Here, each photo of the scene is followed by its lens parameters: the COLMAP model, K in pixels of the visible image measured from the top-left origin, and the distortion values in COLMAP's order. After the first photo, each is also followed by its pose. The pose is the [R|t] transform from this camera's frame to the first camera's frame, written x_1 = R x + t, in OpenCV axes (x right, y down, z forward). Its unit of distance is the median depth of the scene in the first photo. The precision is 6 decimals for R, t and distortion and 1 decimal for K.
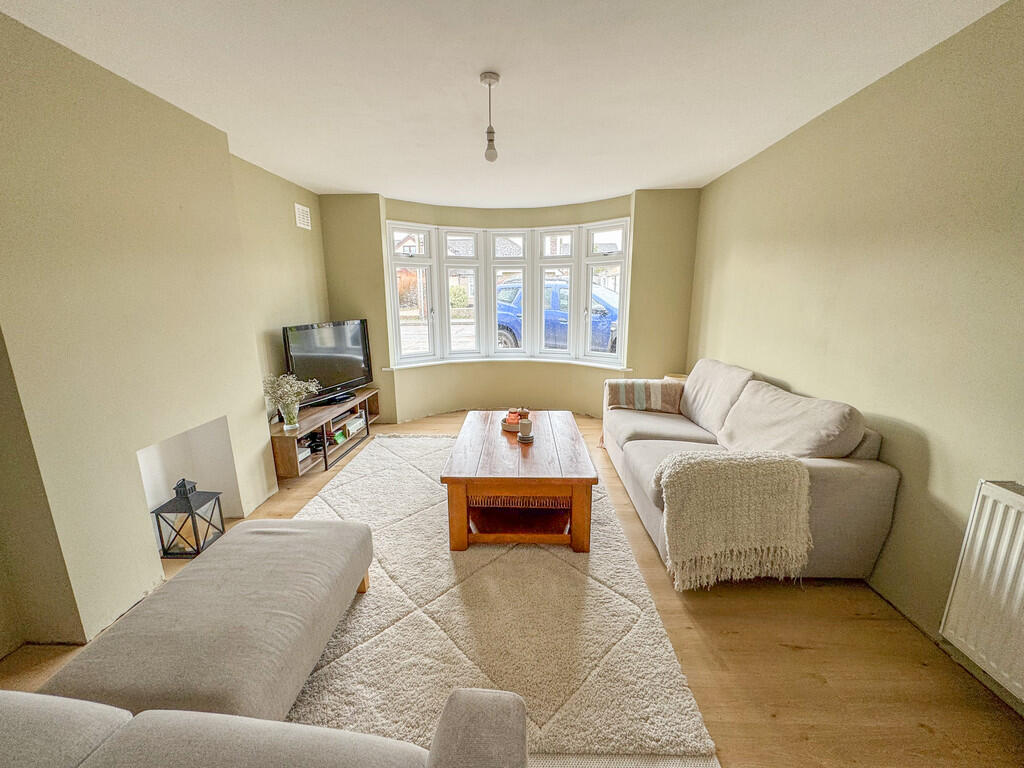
lens RADIAL K [[417.7, 0, 512.0], [0, 417.7, 384.0], [0, 0, 1]] dist [-0.000884, 0.000014]
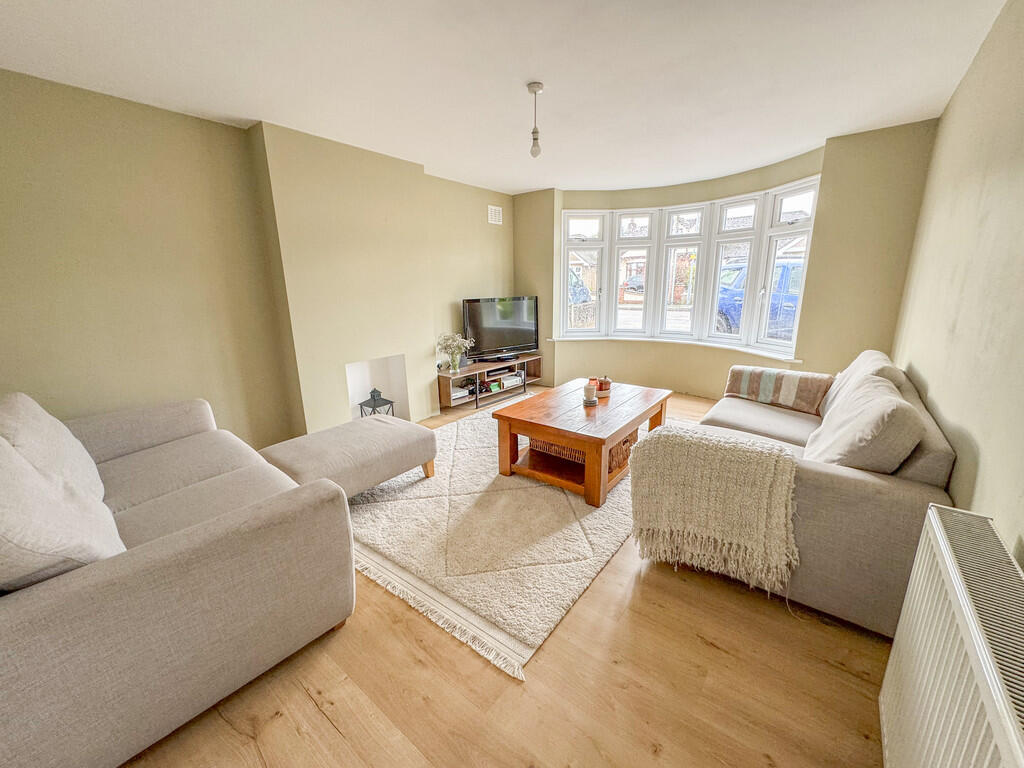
lens RADIAL K [[412.3, 0, 512.0], [0, 412.3, 384.0], [0, 0, 1]] dist [-0.001523, -0.000158]
pose [[0.805676, 0.134363, -0.576917, 0.381355], [-0.115052, 0.990883, 0.070103, 0.023909], [0.581076, 0.009895, 0.813789, -0.001328]]
